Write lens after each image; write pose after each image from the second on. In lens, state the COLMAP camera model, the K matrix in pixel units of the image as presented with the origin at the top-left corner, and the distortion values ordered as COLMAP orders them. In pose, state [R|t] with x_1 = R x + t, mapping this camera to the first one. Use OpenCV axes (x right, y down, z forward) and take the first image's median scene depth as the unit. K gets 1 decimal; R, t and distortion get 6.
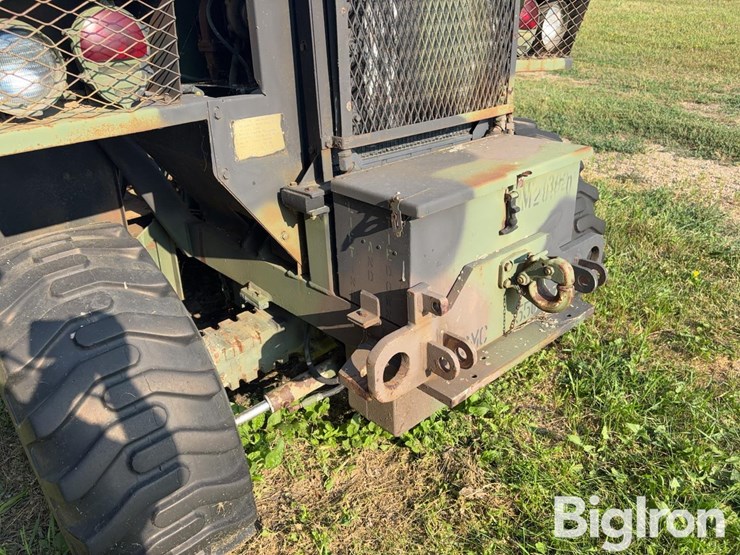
lens RADIAL K [[562.2, 0, 367.7], [0, 562.2, 282.1], [0, 0, 1]] dist [0.048058, -0.056987]
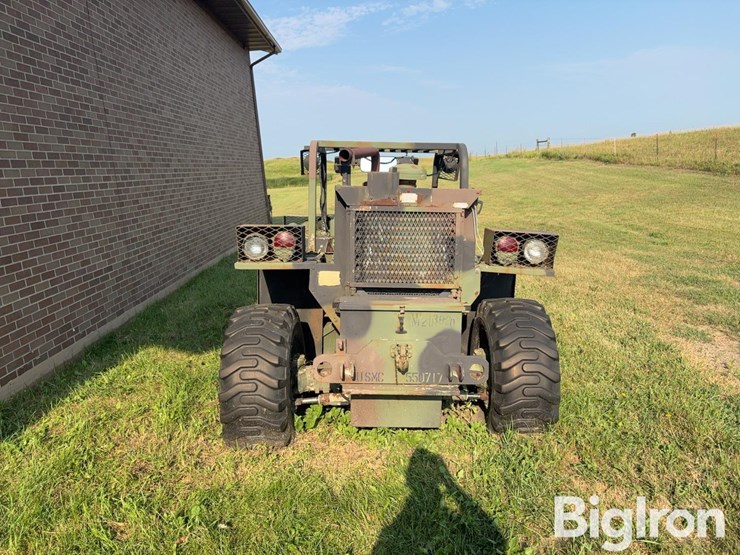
lens RADIAL K [[562.2, 0, 369.5], [0, 562.2, 274.8], [0, 0, 1]] dist [0.048058, -0.056987]
pose [[0.763308, 0.117846, -0.635196, 1.519374], [-0.319860, 0.923190, -0.213095, 0.207942], [0.561294, 0.365831, 0.742372, -0.782139]]
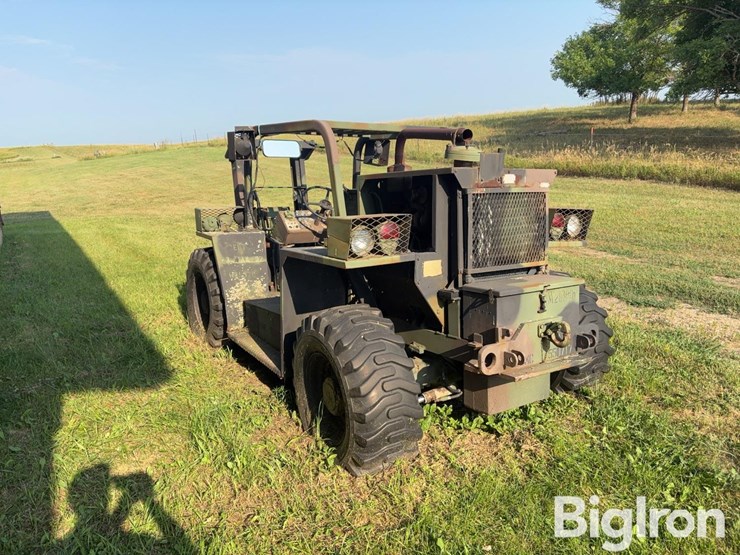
lens RADIAL K [[562.2, 0, 361.9], [0, 562.2, 283.4], [0, 0, 1]] dist [0.048058, -0.056987]
pose [[0.986188, 0.029737, -0.162939, -0.092381], [-0.076506, 0.954301, -0.288889, 0.503886], [0.146902, 0.297365, 0.943395, -1.251203]]
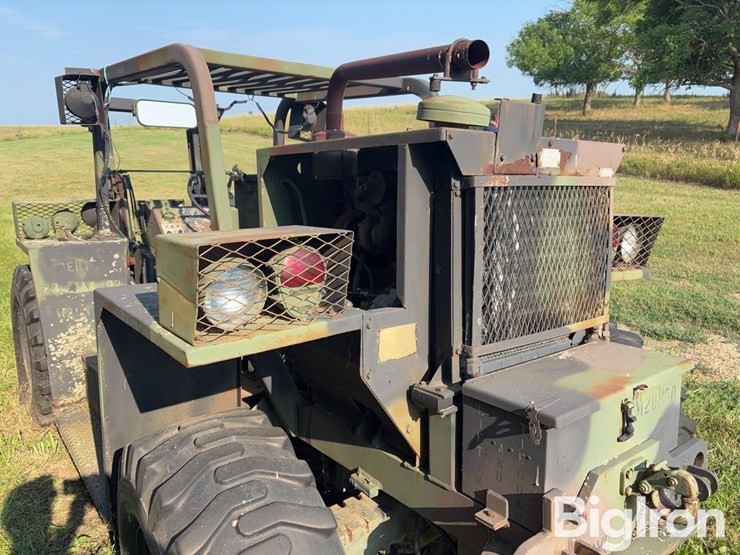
lens RADIAL K [[562.2, 0, 366.8], [0, 562.2, 281.0], [0, 0, 1]] dist [0.048058, -0.056987]
pose [[0.997180, 0.032451, -0.067675, -0.174160], [-0.050323, 0.958068, -0.282087, -0.048023], [0.055683, 0.284697, 0.956999, -0.134894]]
